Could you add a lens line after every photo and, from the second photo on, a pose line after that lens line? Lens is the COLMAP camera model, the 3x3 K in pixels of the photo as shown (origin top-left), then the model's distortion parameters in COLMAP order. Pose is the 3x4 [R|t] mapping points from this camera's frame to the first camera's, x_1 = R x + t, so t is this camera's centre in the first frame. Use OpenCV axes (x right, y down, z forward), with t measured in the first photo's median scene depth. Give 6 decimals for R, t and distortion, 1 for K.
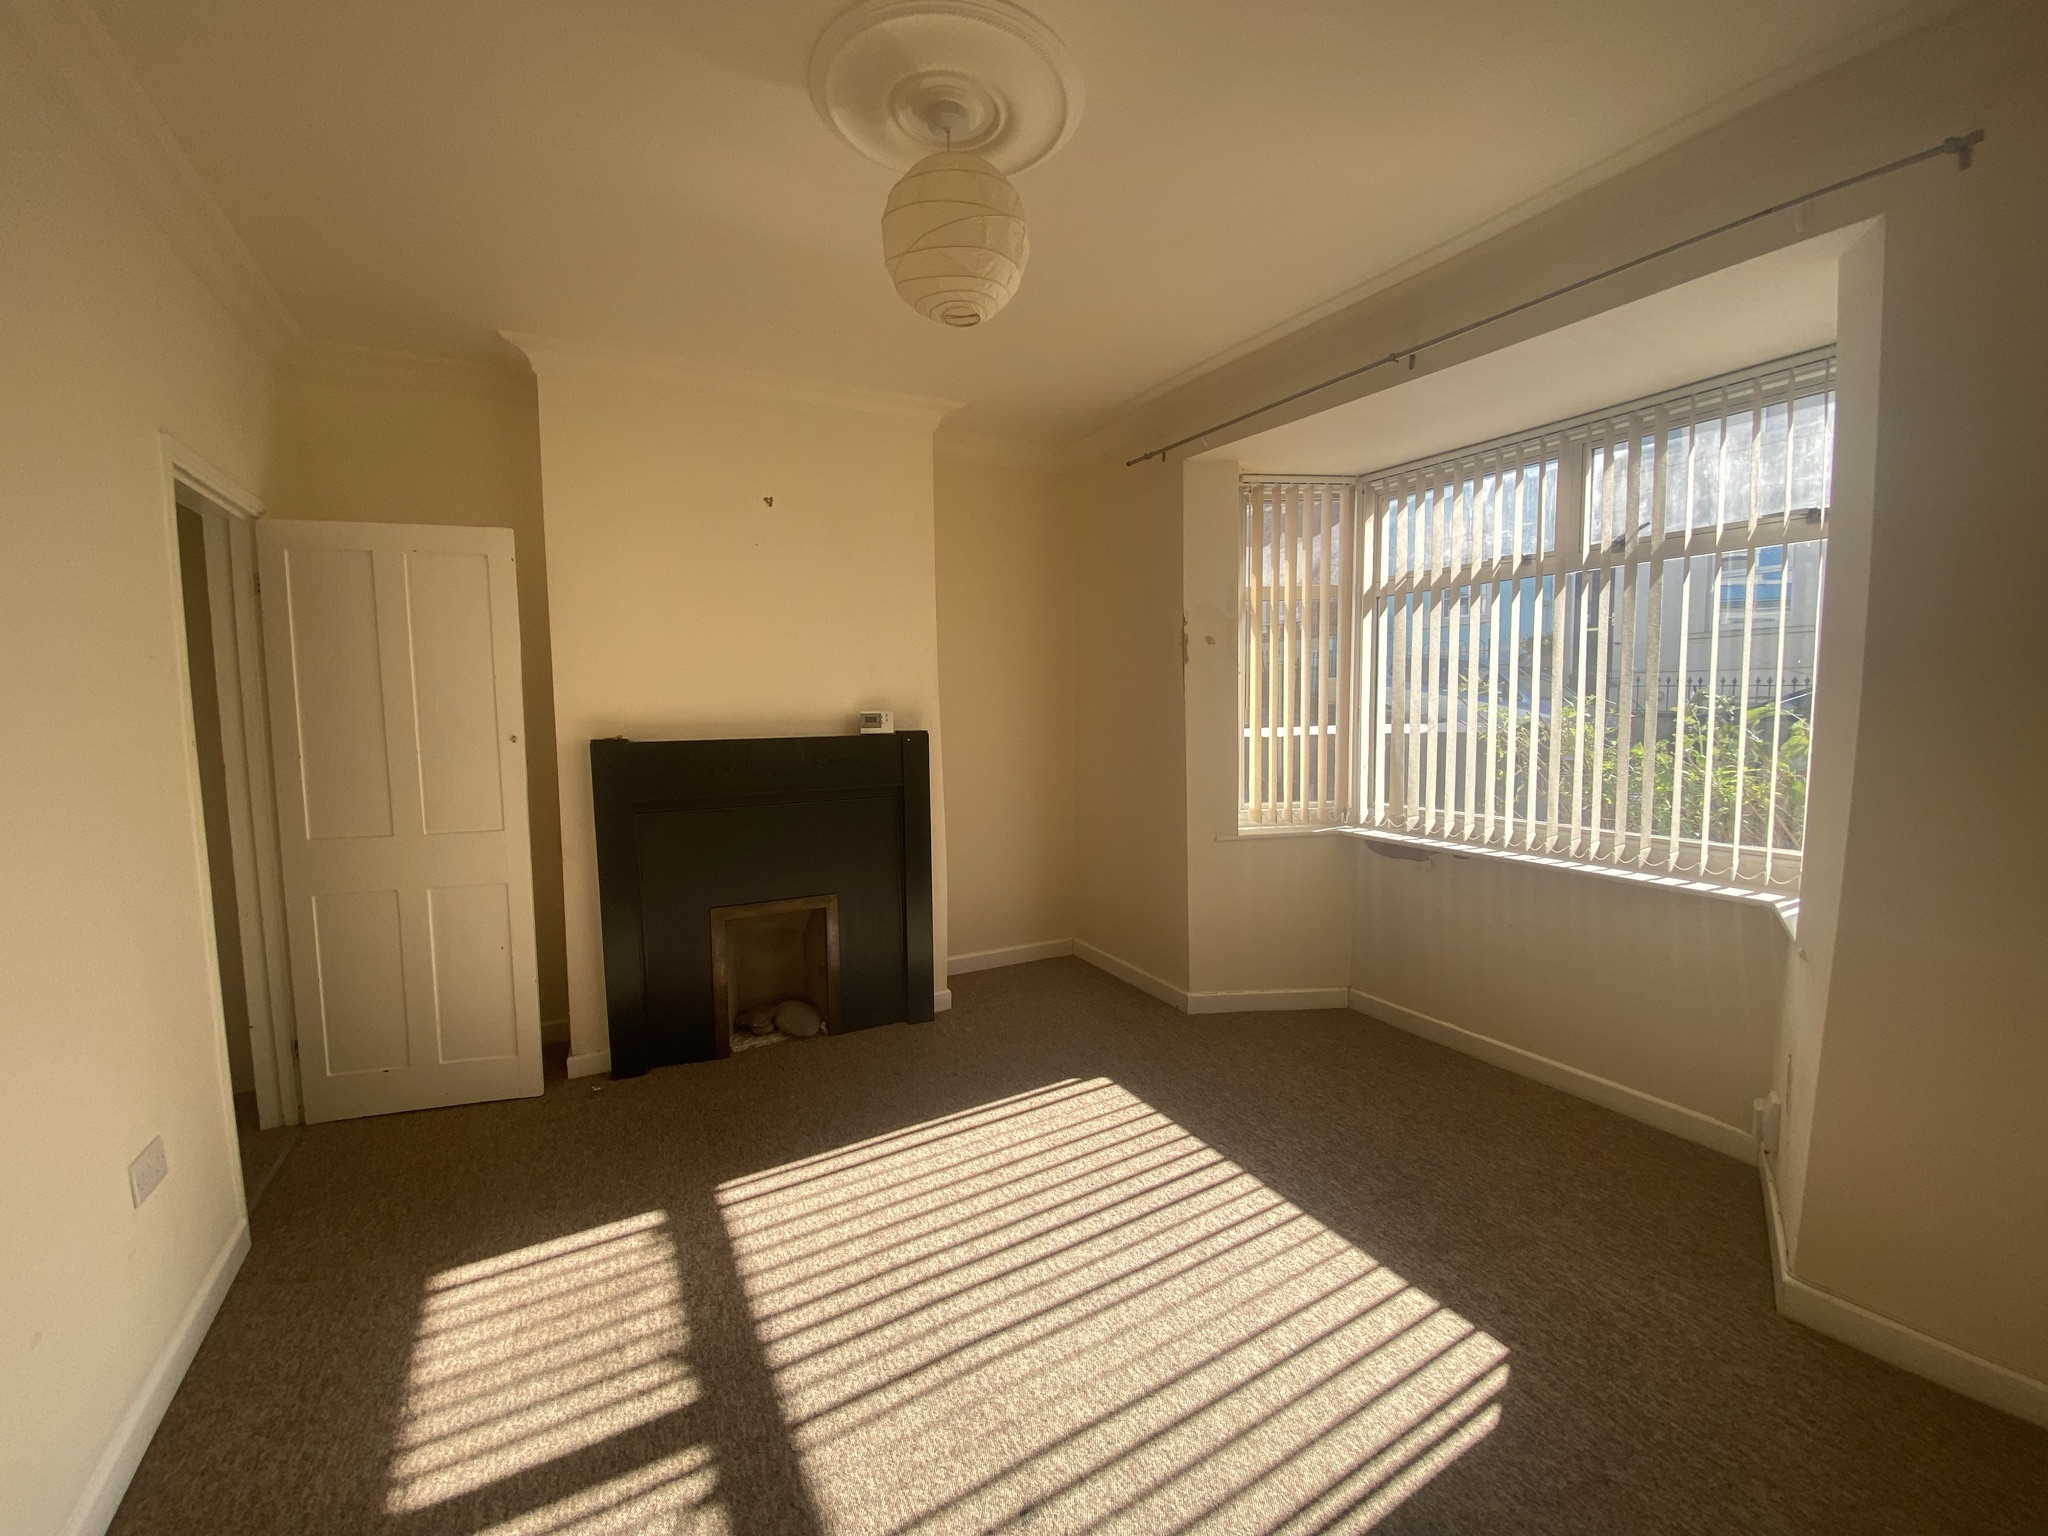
lens RADIAL K [[837.3, 0, 1019.5], [0, 837.3, 765.8], [0, 0, 1]] dist [0.013061, -0.016635]
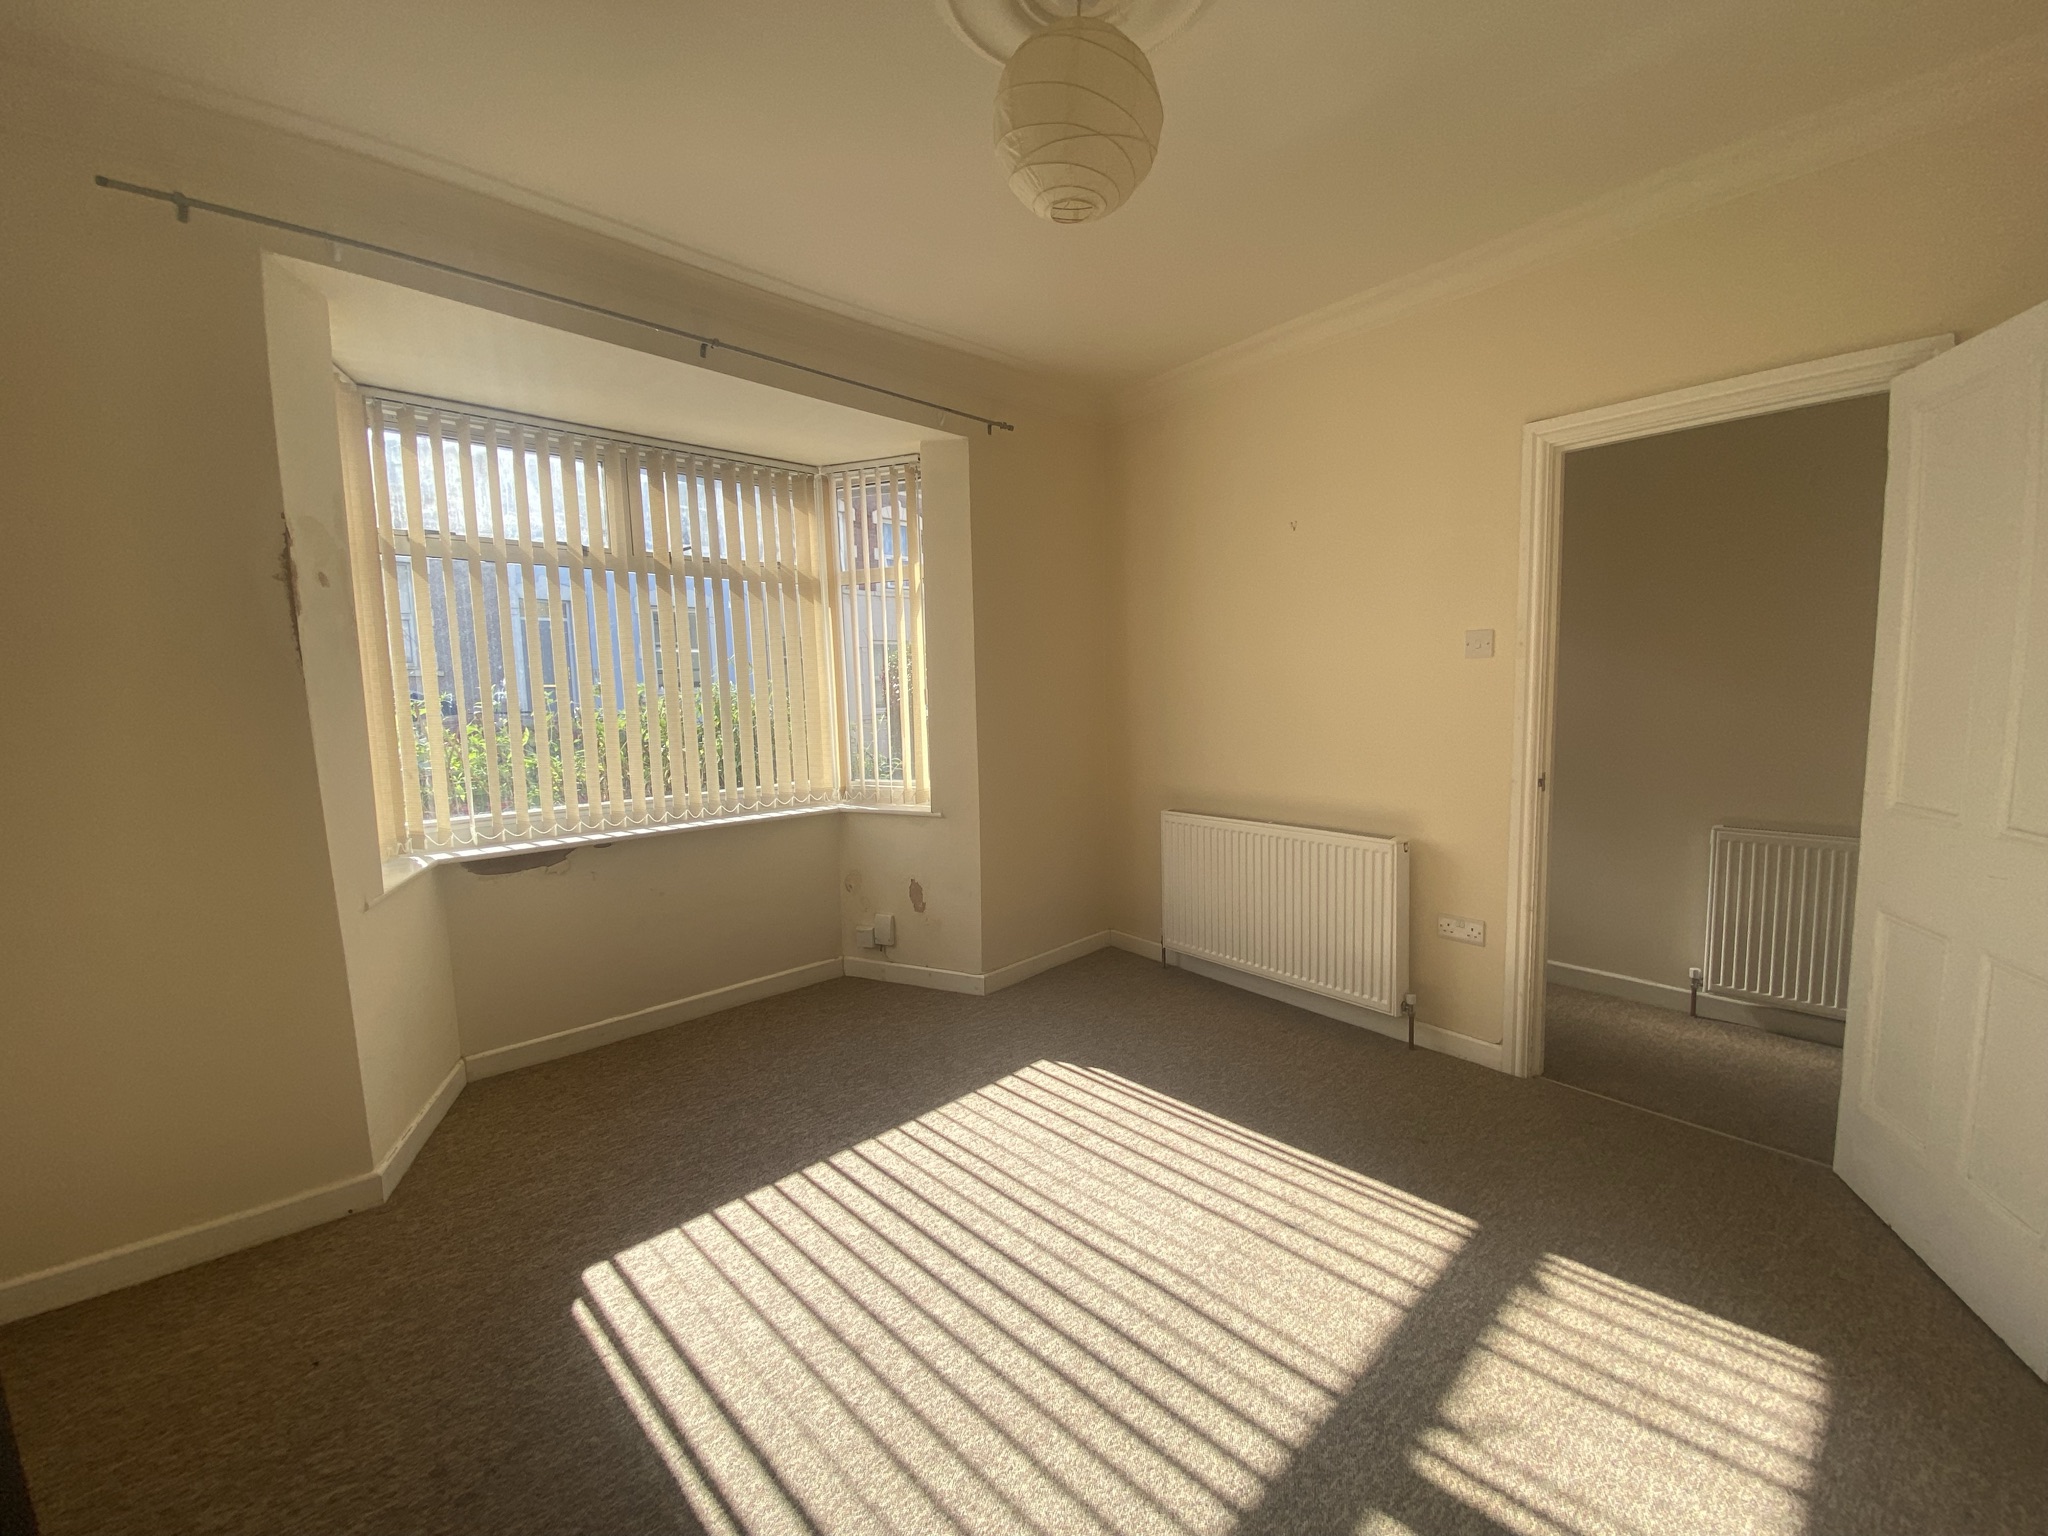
lens RADIAL K [[837.3, 0, 1019.5], [0, 837.3, 765.8], [0, 0, 1]] dist [0.013061, -0.016635]
pose [[-0.240090, -0.076150, 0.967759, -0.889293], [0.113383, 0.987895, 0.105863, -0.052866], [-0.964106, 0.135144, -0.228549, 1.240893]]
